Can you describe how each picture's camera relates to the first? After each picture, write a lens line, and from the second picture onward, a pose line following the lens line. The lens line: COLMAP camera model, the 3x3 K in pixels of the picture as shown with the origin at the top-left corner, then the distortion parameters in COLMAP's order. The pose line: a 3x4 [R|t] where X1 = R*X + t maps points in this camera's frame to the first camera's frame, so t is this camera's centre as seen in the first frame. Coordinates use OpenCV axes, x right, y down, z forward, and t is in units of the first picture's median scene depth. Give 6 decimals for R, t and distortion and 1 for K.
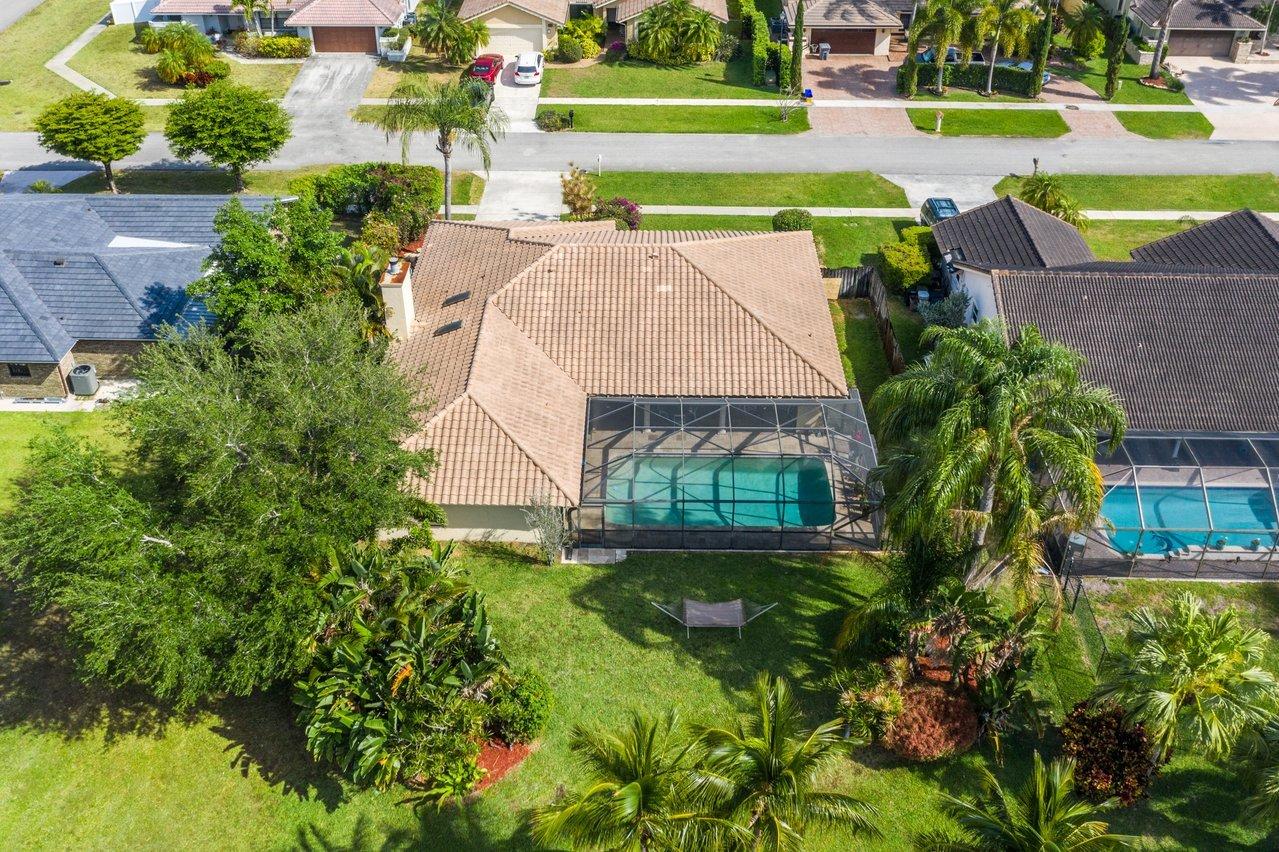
lens RADIAL K [[1077.0, 0, 666.1], [0, 1077.0, 430.5], [0, 0, 1]] dist [-0.017682, 0.009999]
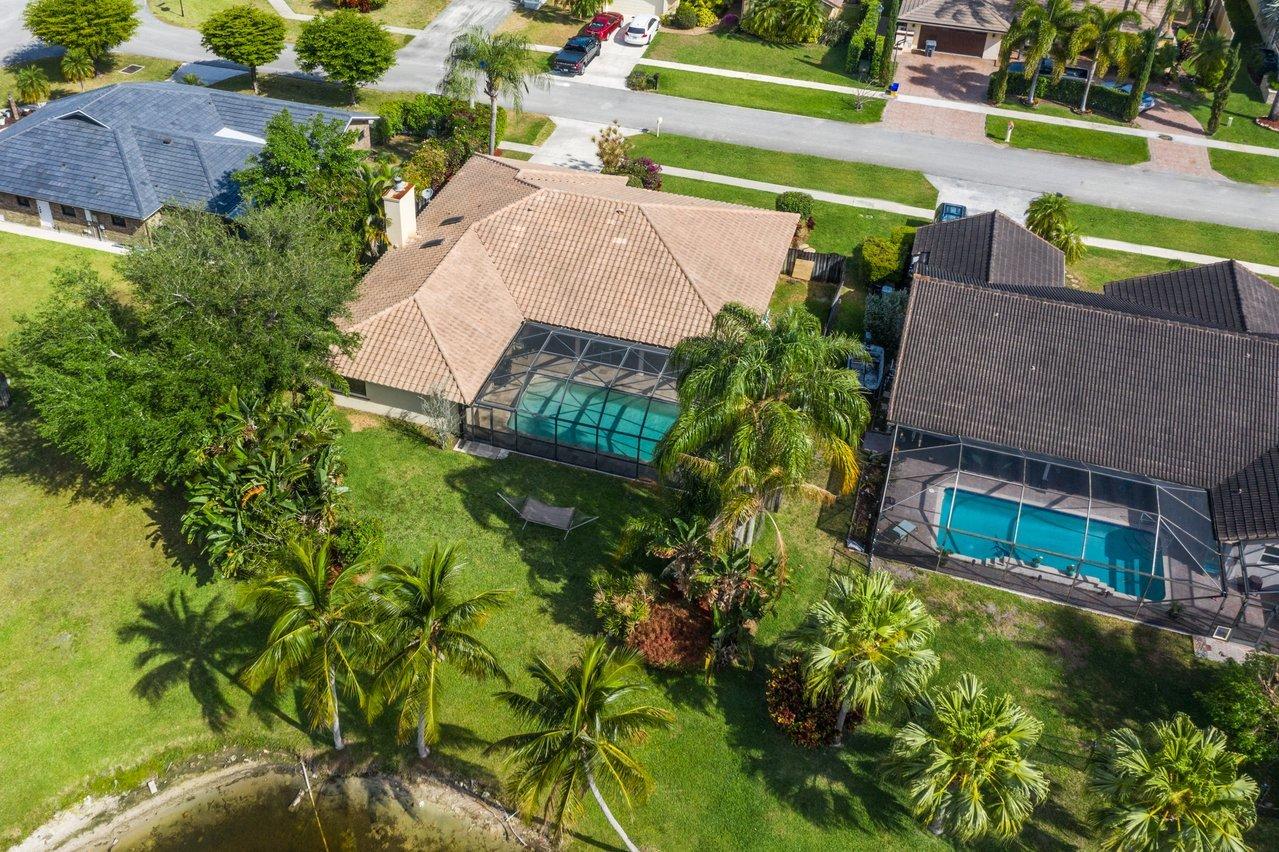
lens RADIAL K [[1077.0, 0, 640.4], [0, 1077.0, 424.6], [0, 0, 1]] dist [-0.017682, 0.009999]
pose [[0.955708, 0.200393, -0.215555, 0.299511], [-0.193131, 0.979660, 0.054464, -0.008169], [0.222085, -0.010422, 0.974972, -0.102032]]
